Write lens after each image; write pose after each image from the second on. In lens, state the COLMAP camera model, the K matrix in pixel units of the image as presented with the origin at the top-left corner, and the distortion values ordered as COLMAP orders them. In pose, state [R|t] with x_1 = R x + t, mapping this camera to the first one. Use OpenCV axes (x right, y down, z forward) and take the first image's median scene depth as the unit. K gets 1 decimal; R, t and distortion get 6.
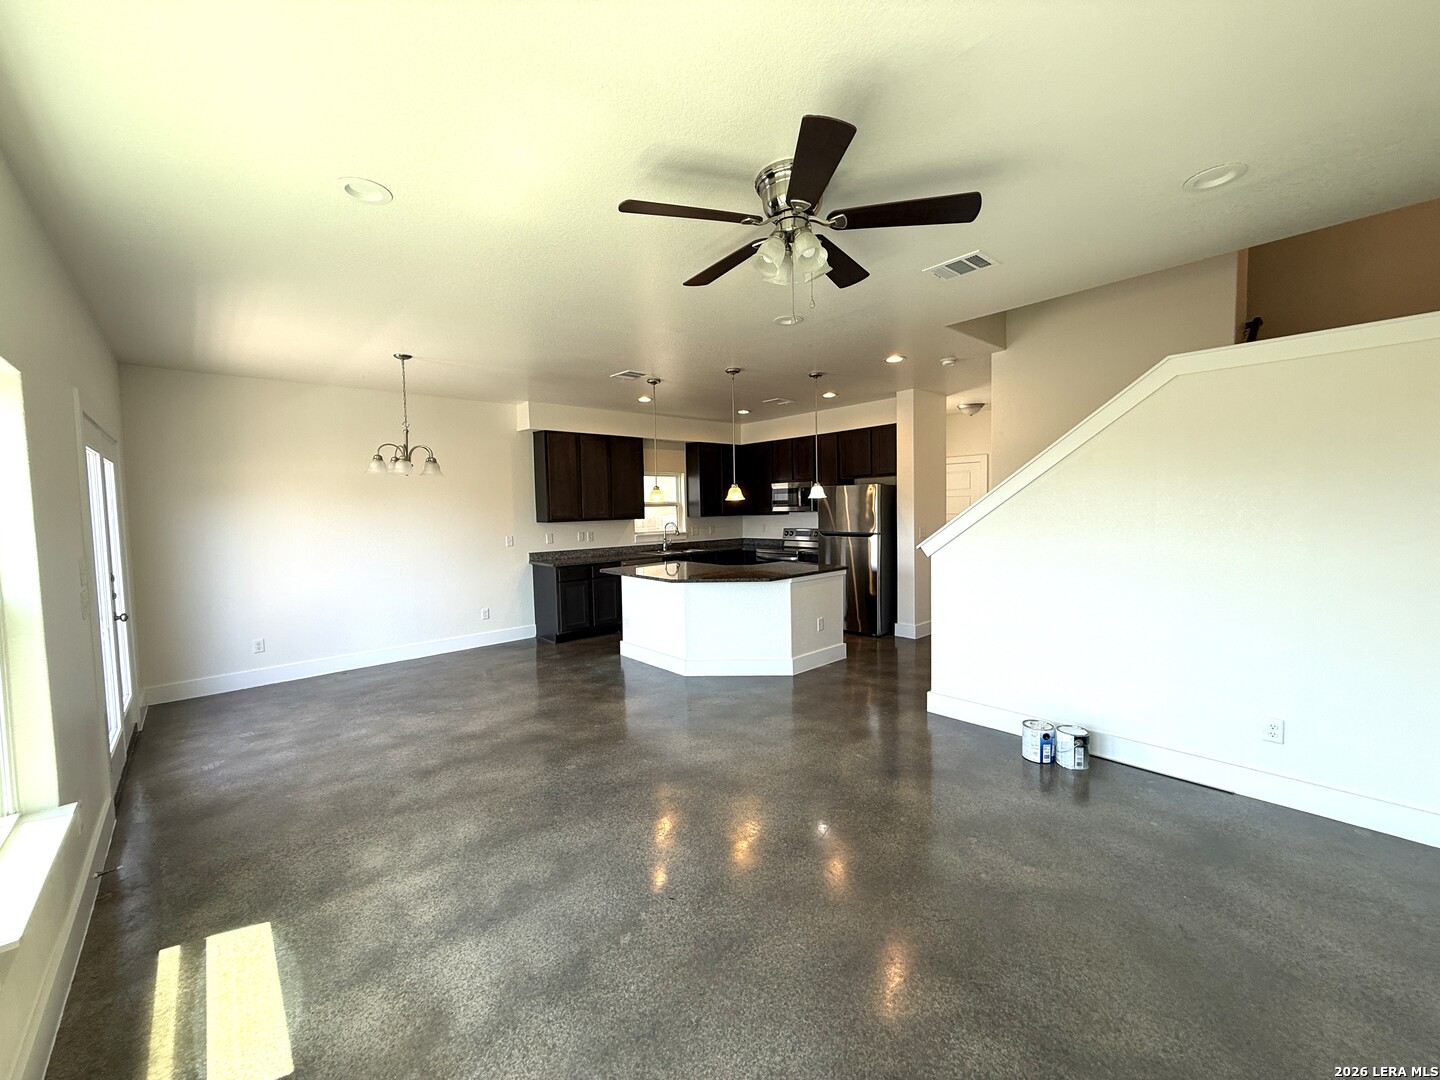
lens RADIAL K [[575.8, 0, 712.6], [0, 575.8, 534.9], [0, 0, 1]] dist [0.000177, -0.000385]
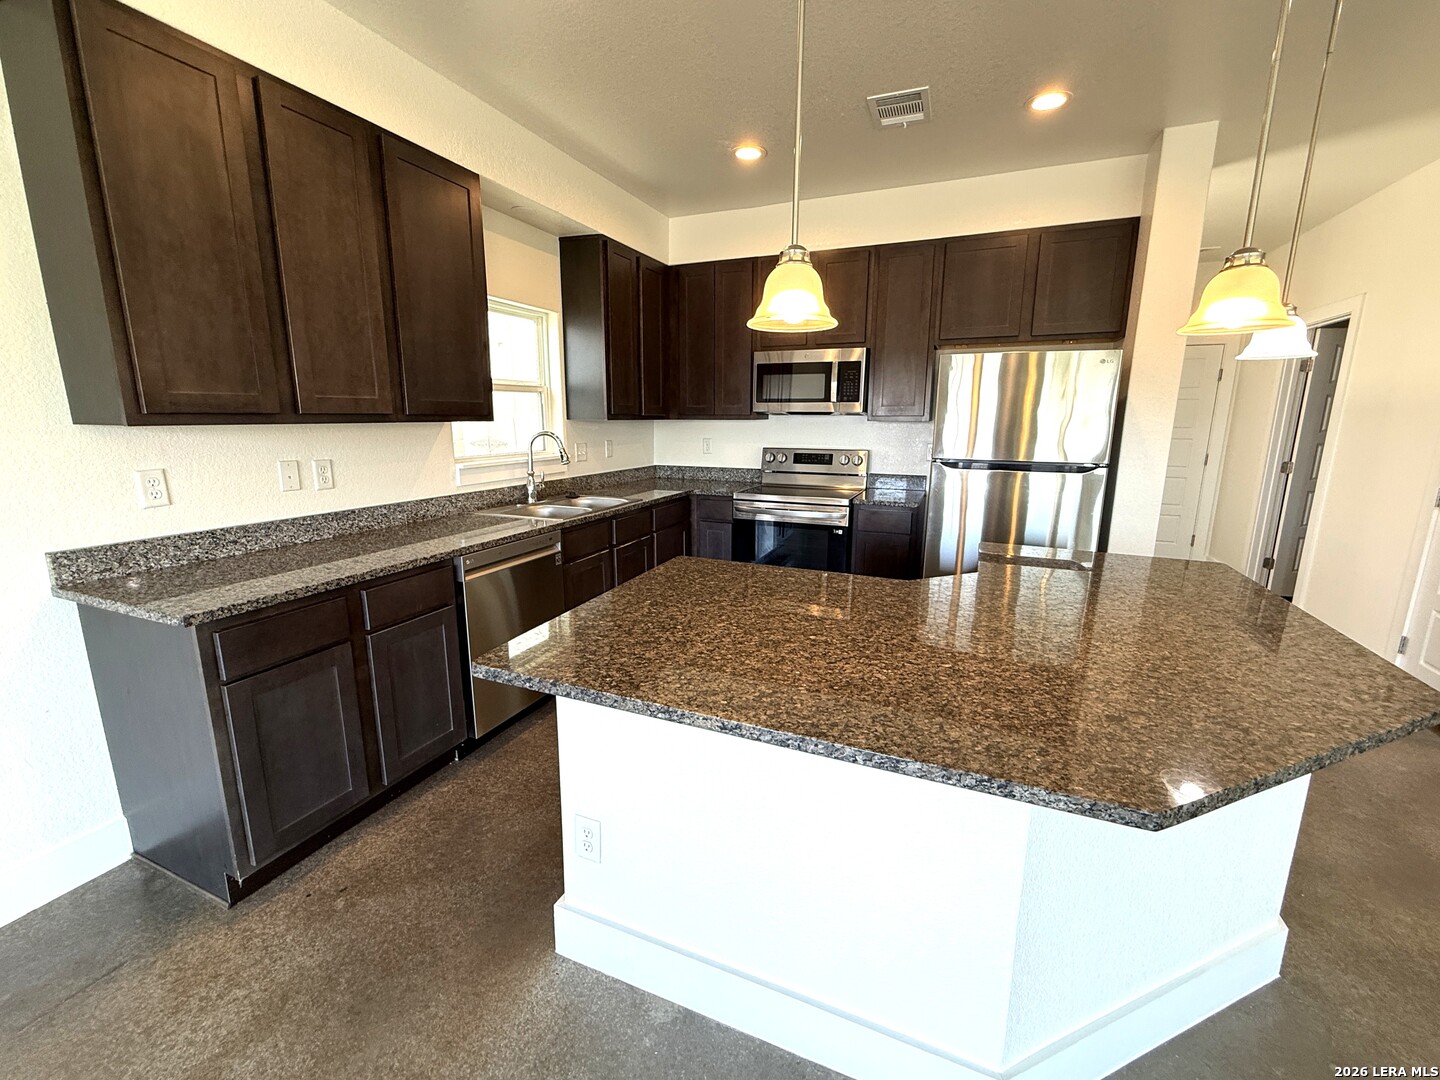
lens RADIAL K [[607.7, 0, 714.5], [0, 607.7, 536.3], [0, 0, 1]] dist [0.001839, 0.000212]
pose [[0.903278, -0.056520, 0.425316, -0.176916], [-0.005813, 0.989582, 0.143852, -0.013363], [-0.429015, -0.132410, 0.893540, 0.660052]]
